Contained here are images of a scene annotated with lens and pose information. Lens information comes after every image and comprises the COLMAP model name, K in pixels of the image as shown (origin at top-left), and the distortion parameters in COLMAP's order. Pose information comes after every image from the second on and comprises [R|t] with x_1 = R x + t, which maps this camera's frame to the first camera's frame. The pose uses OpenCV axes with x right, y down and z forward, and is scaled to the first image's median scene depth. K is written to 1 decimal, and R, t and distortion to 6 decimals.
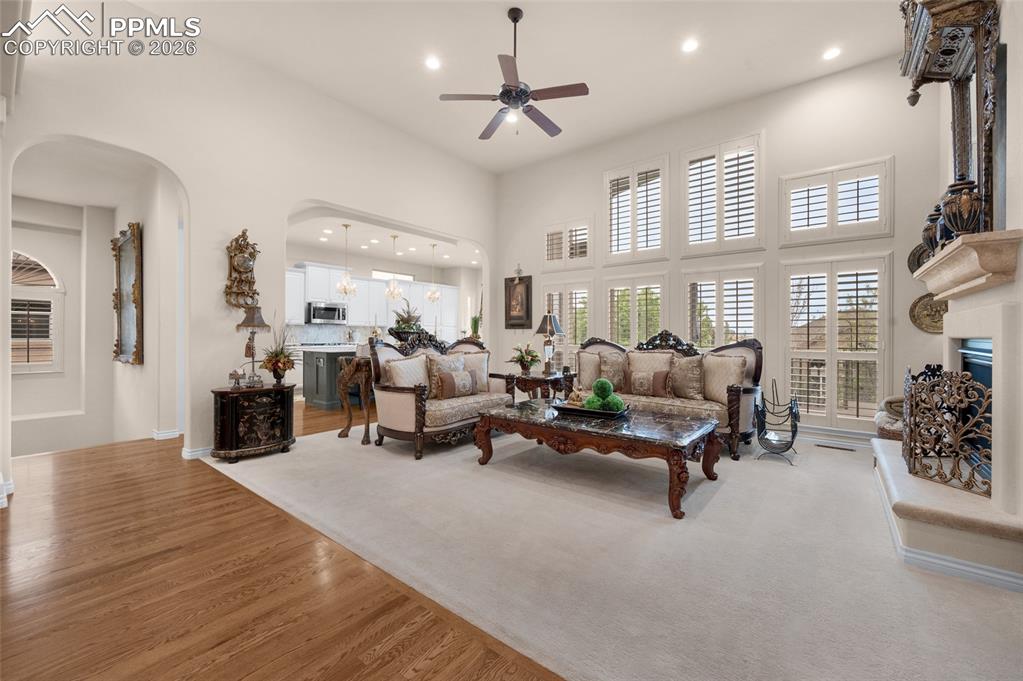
lens RADIAL K [[414.1, 0, 511.6], [0, 414.1, 336.3], [0, 0, 1]] dist [-0.002593, 0.000229]
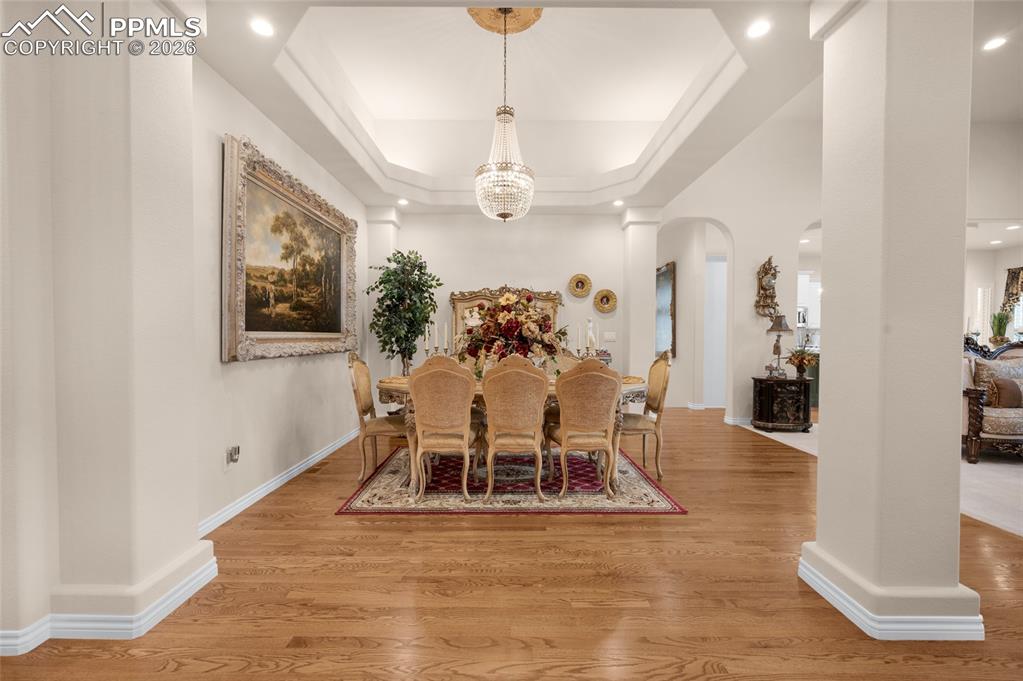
lens RADIAL K [[414.1, 0, 508.3], [0, 414.1, 341.7], [0, 0, 1]] dist [-0.002593, 0.000229]
pose [[0.612029, 0.011336, -0.790754, -0.121153], [-0.004590, 0.999931, 0.010782, -0.000035], [0.790822, -0.002969, 0.612039, -0.462557]]
